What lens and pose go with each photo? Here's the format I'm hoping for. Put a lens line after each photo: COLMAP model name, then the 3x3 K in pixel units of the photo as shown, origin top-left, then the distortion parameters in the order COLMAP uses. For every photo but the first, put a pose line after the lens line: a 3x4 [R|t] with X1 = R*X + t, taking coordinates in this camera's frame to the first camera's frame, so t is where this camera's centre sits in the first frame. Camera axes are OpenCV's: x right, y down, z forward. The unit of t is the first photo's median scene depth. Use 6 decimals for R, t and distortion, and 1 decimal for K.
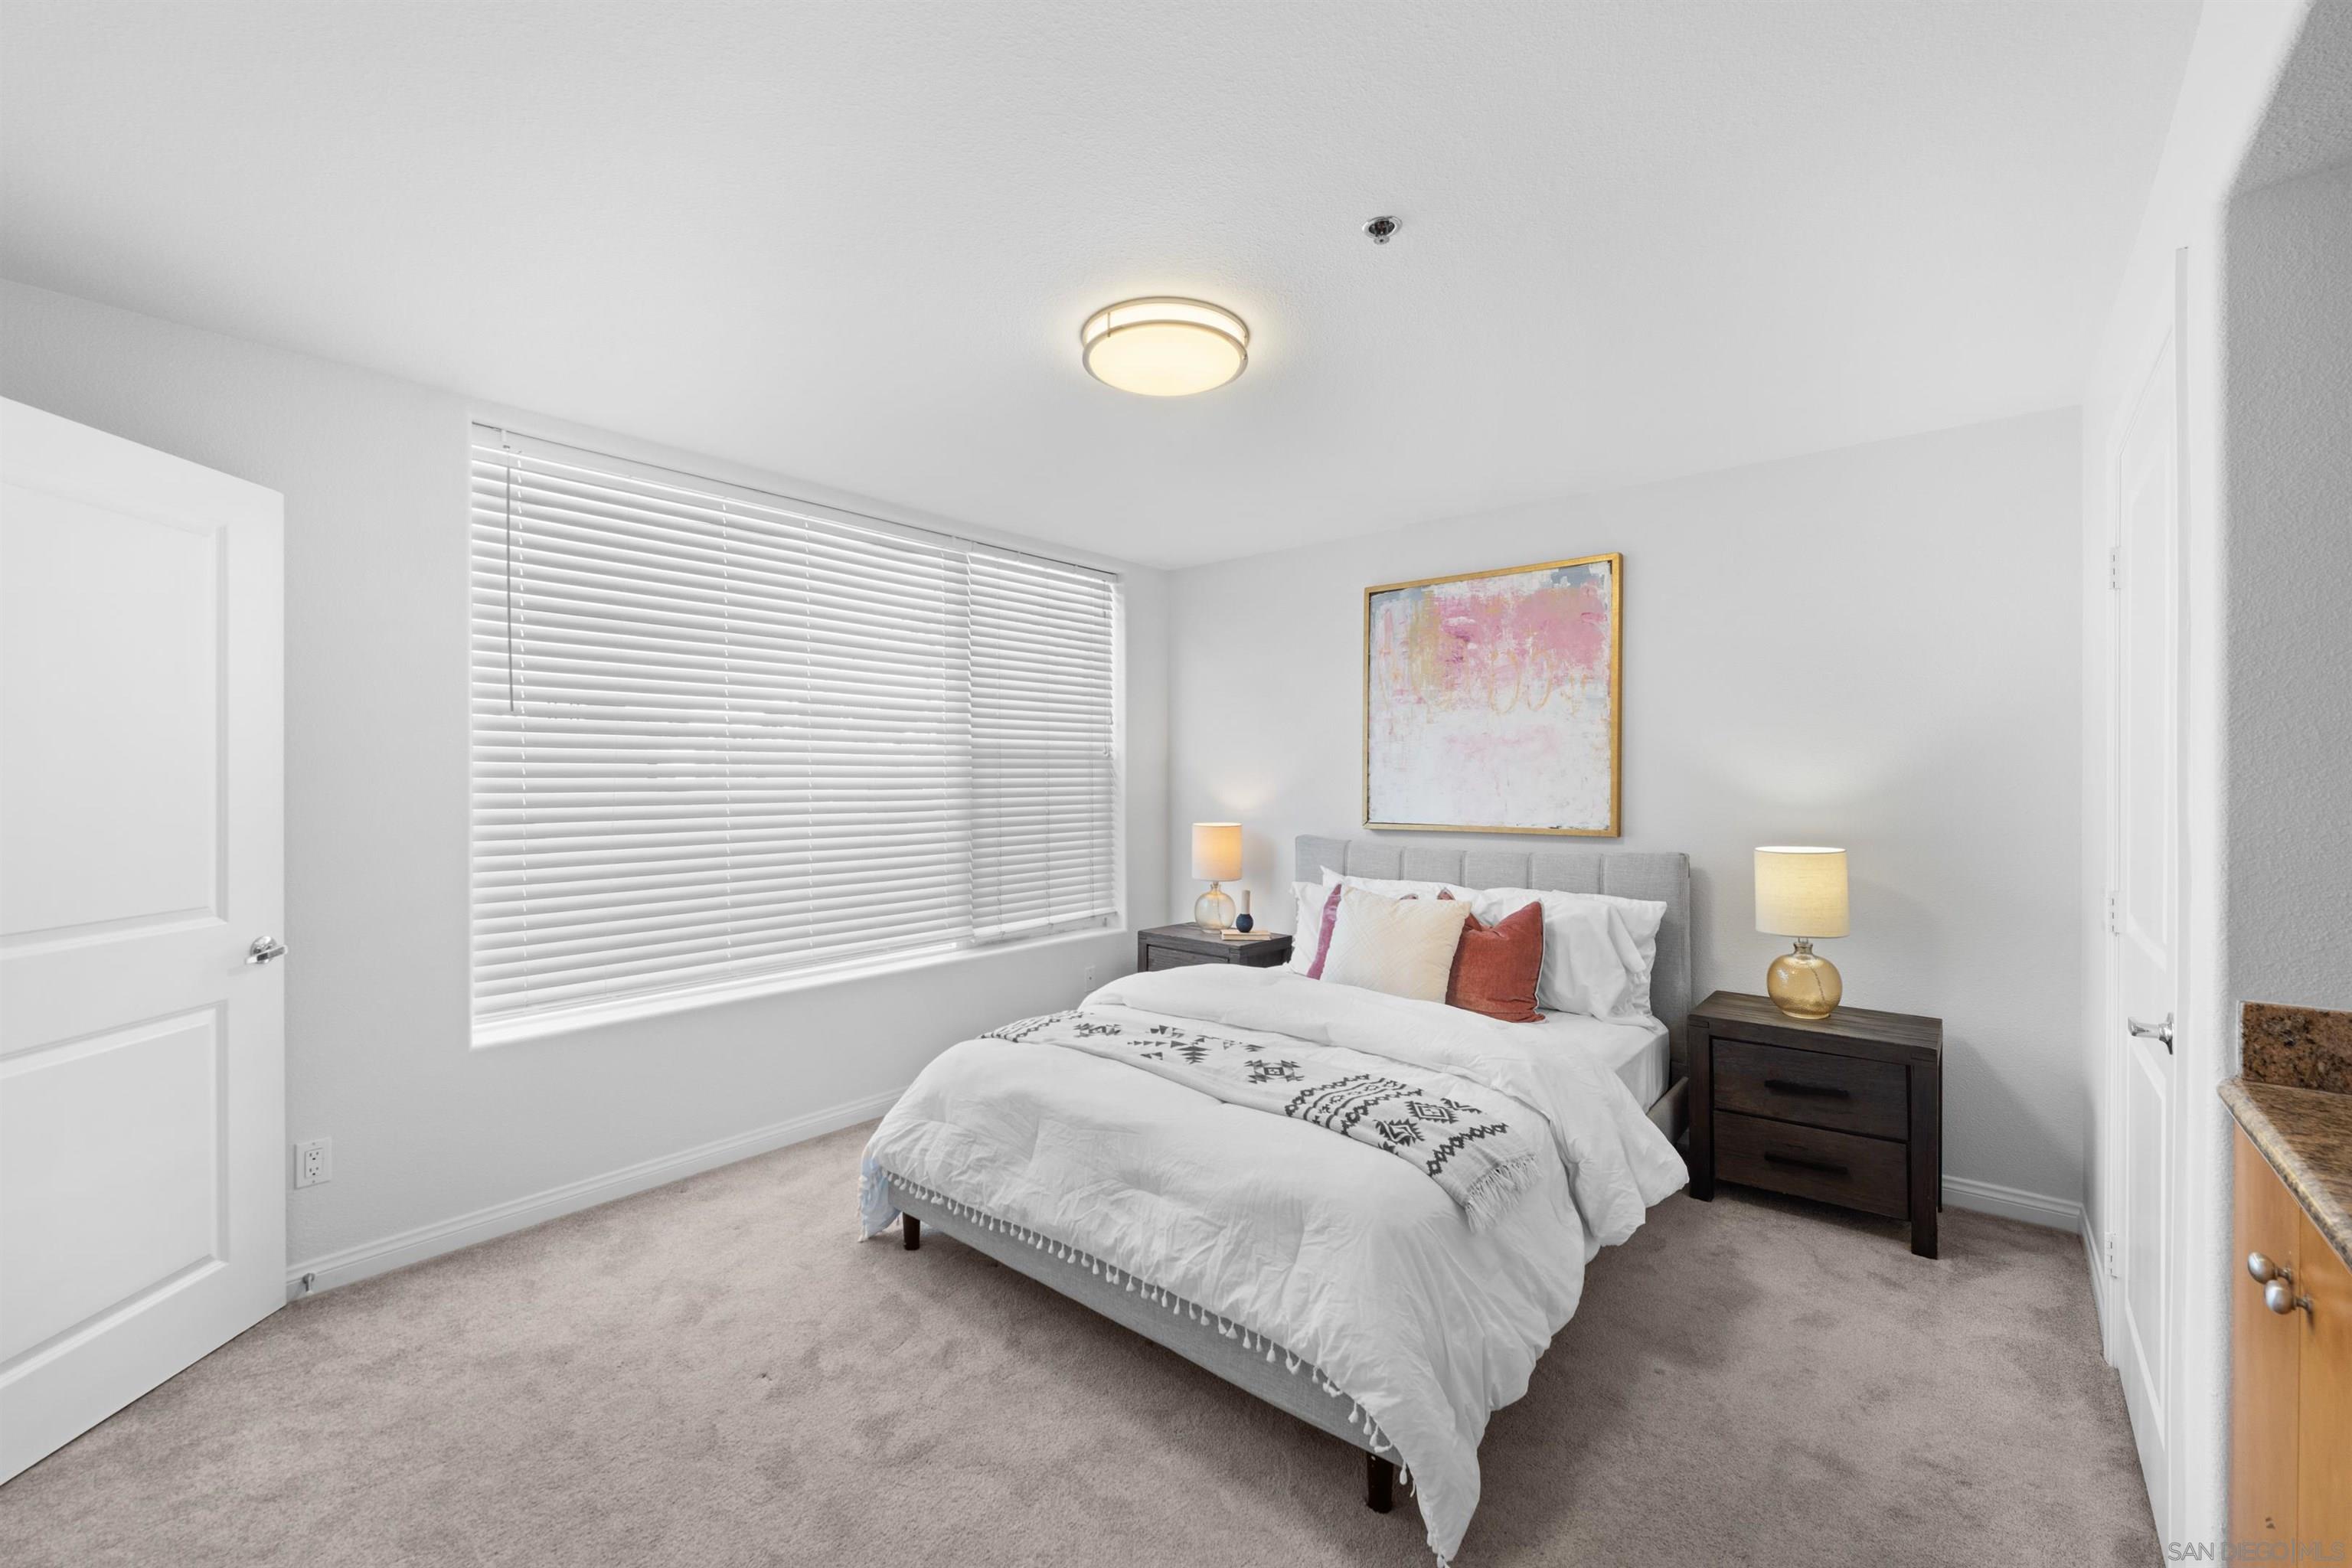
lens RADIAL K [[950.0, 0, 1173.9], [0, 950.0, 780.2], [0, 0, 1]] dist [-0.001154, -0.001233]
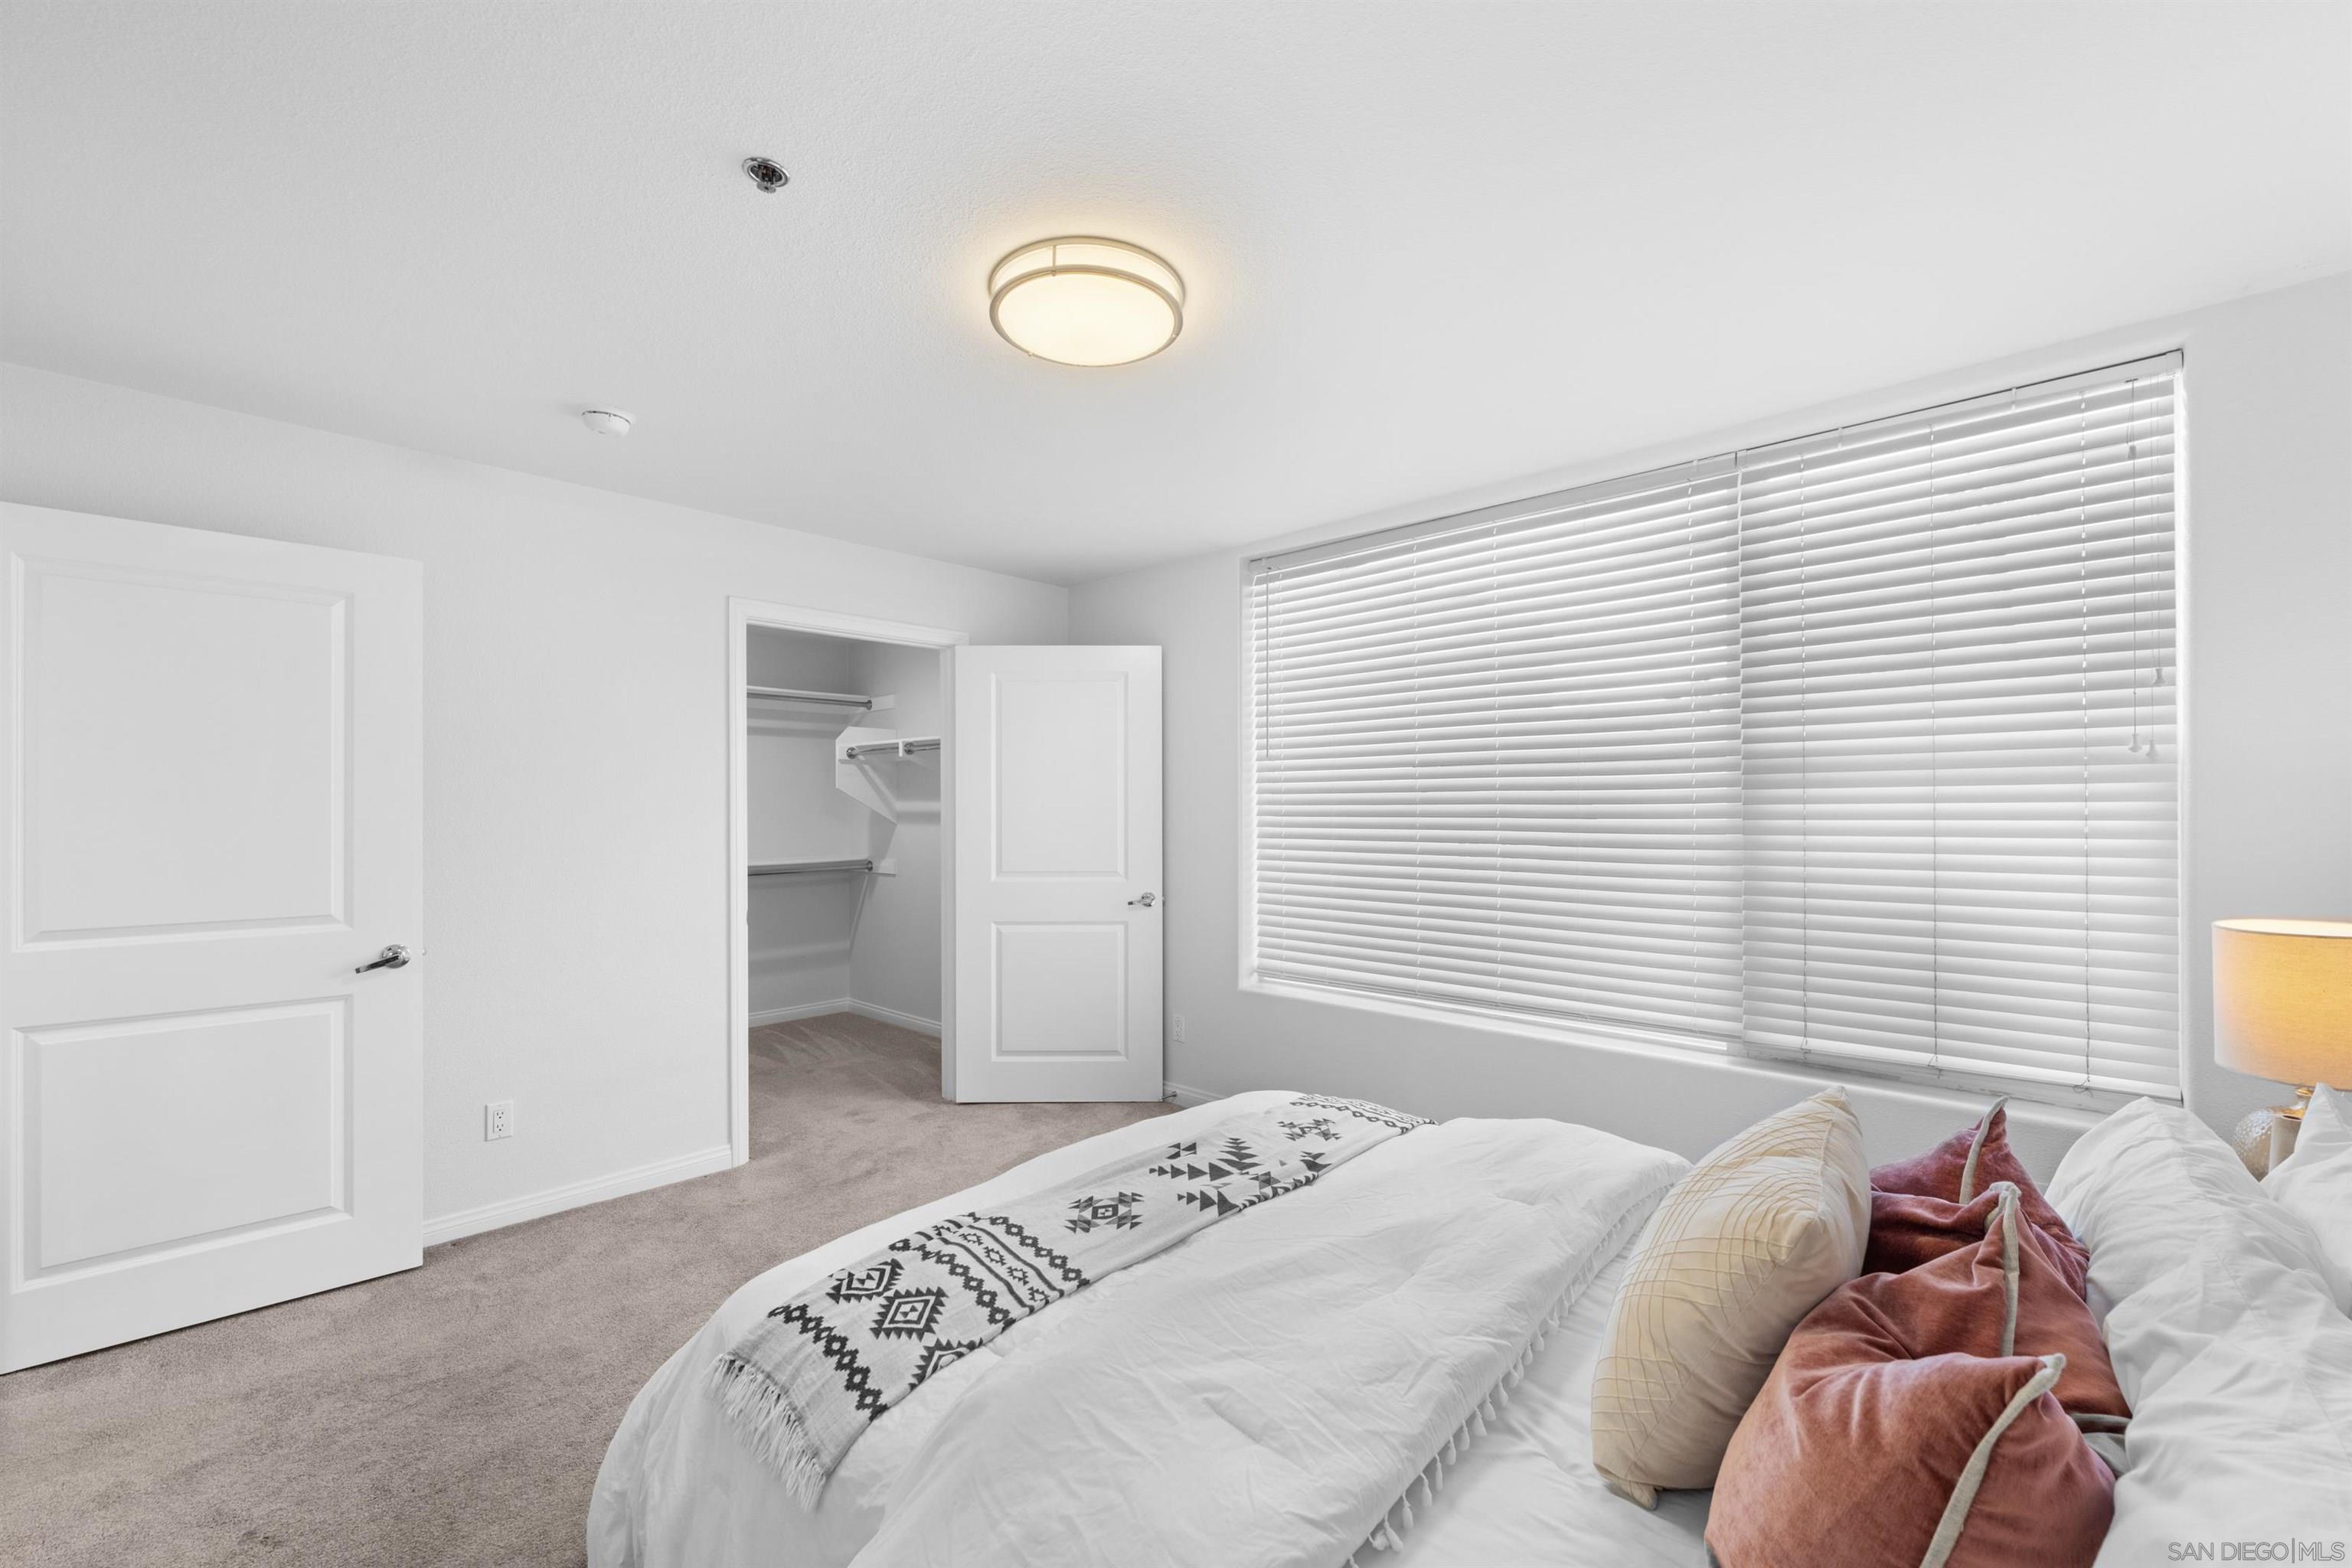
lens RADIAL K [[950.0, 0, 1165.8], [0, 950.0, 795.4], [0, 0, 1]] dist [-0.001154, -0.001233]
pose [[-0.058746, -0.008082, -0.998240, 0.564096], [0.003201, 0.999961, -0.008285, -0.004365], [0.998268, -0.003682, -0.058718, 0.740868]]
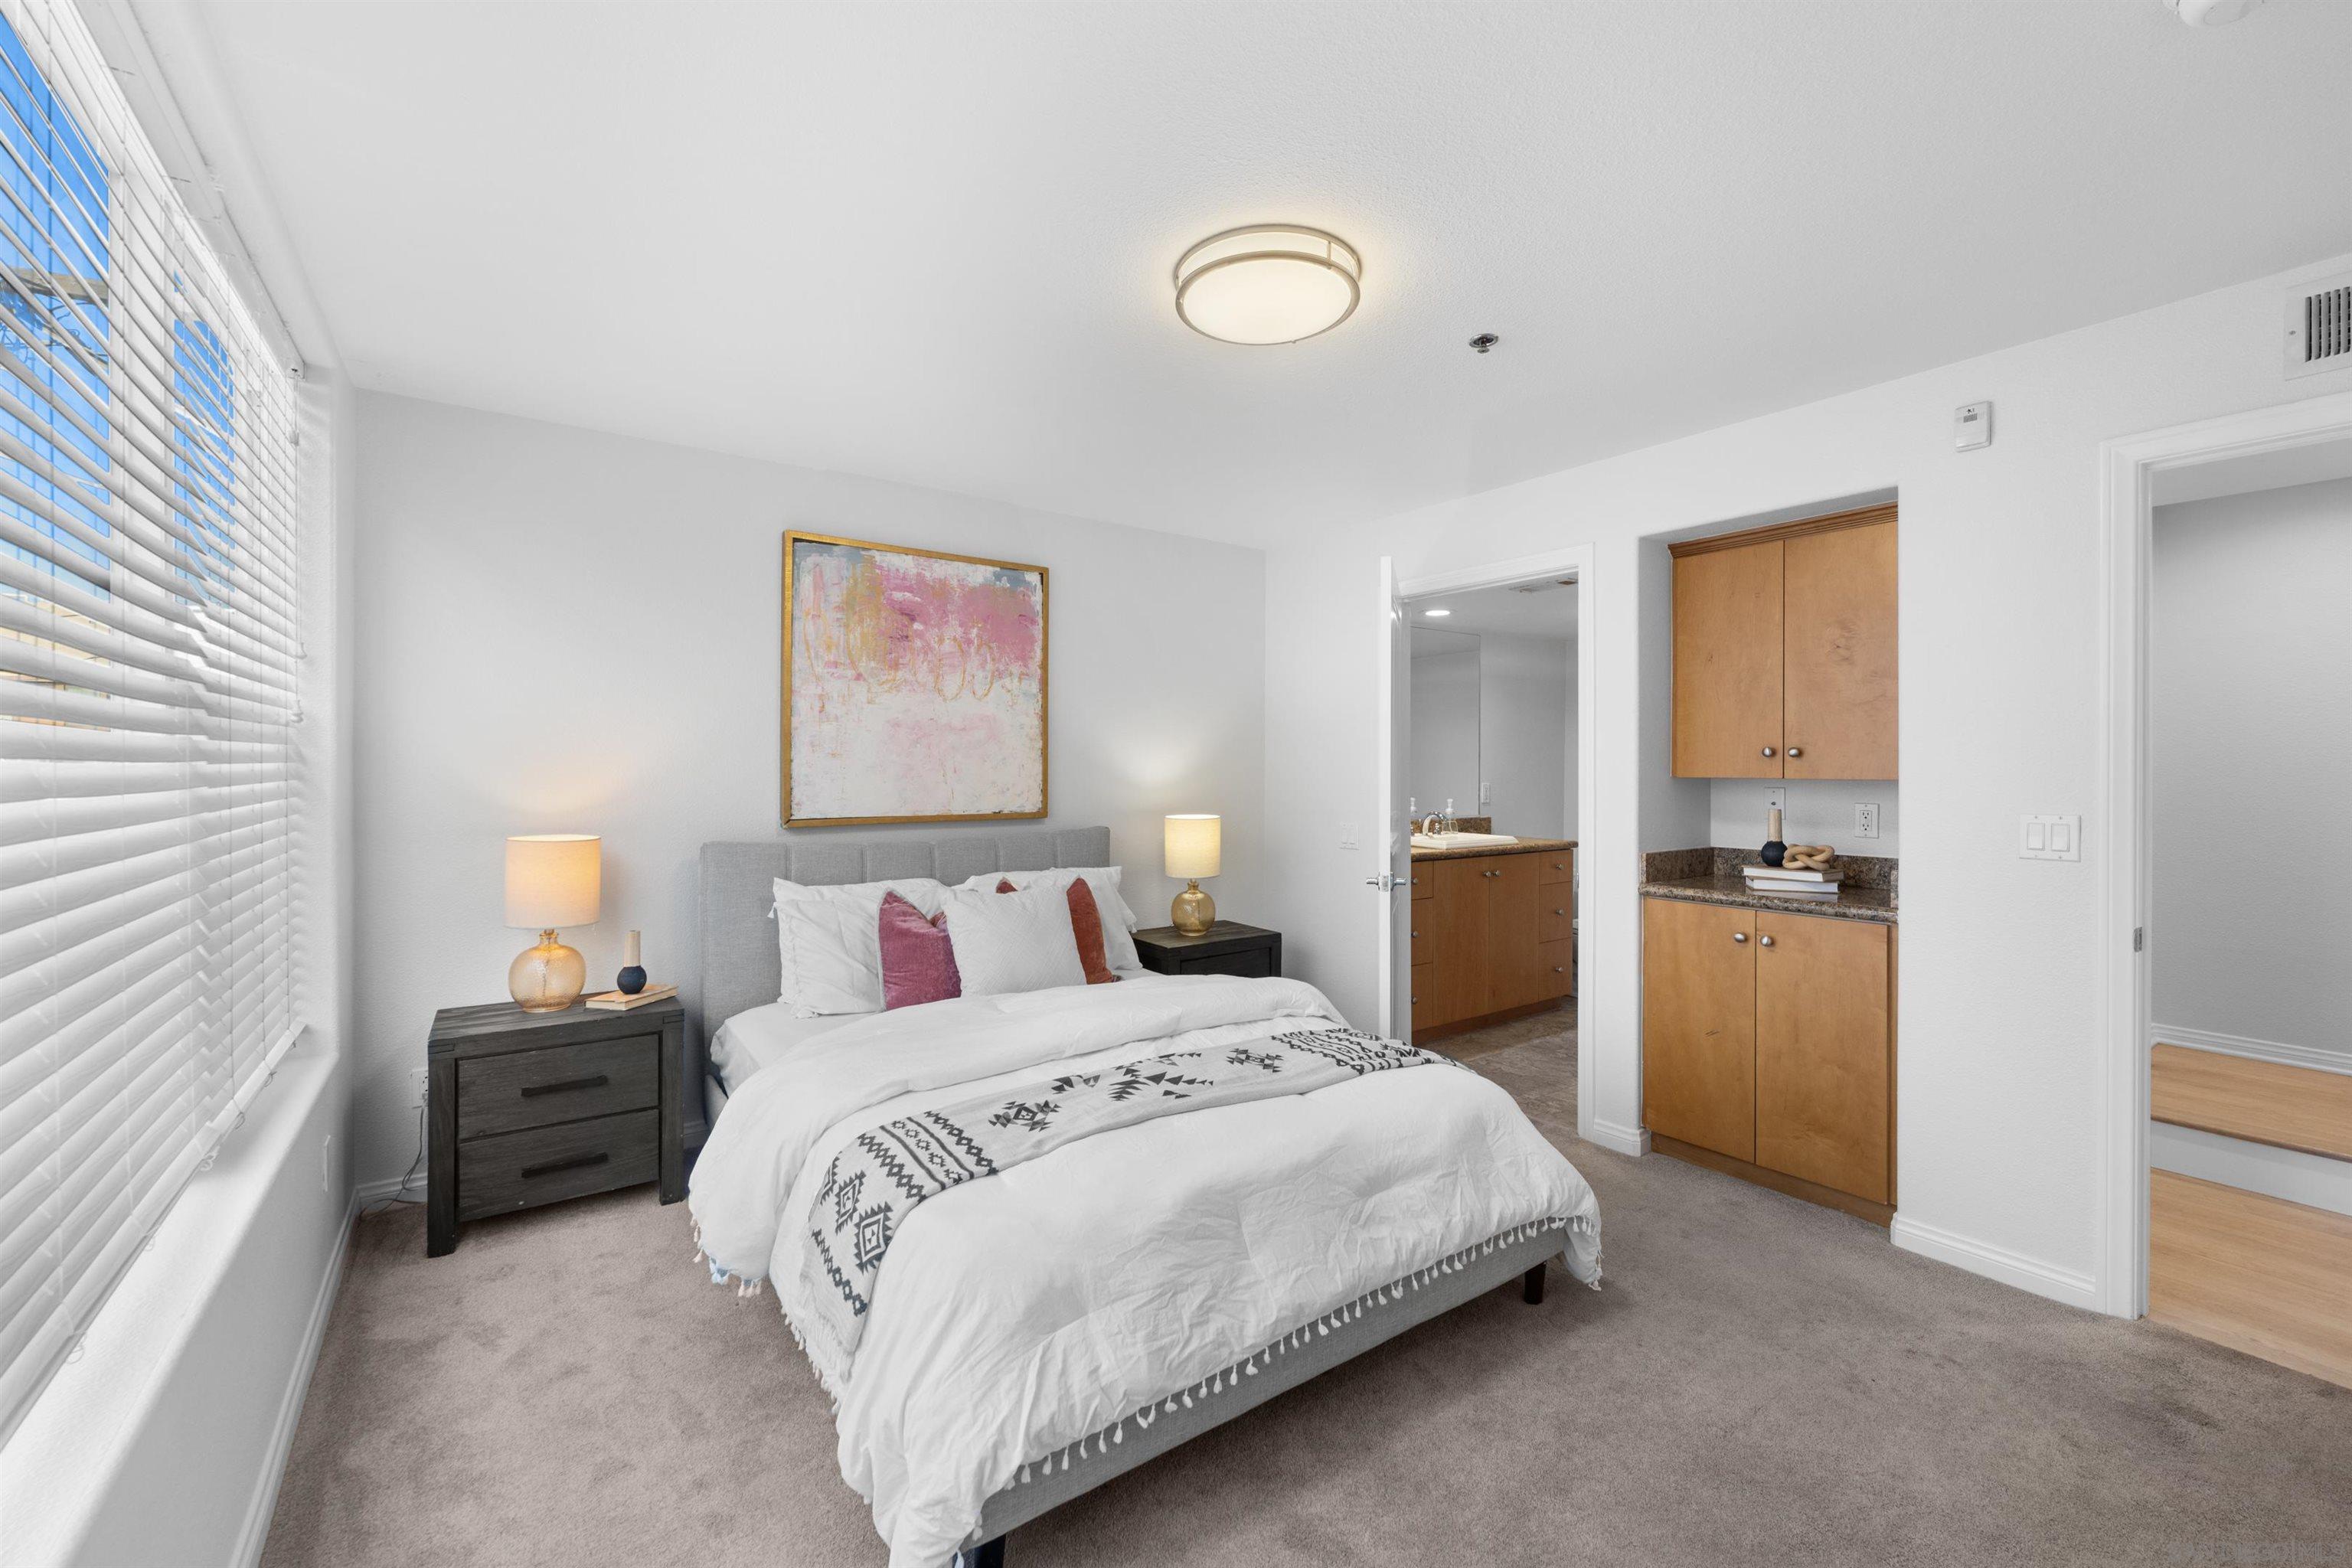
lens RADIAL K [[950.0, 0, 1182.2], [0, 950.0, 771.5], [0, 0, 1]] dist [-0.001154, -0.001233]
pose [[0.242201, -0.004137, 0.970217, -0.594490], [0.001261, 0.999991, 0.003949, 0.000520], [-0.970225, 0.000267, 0.242205, 0.563832]]
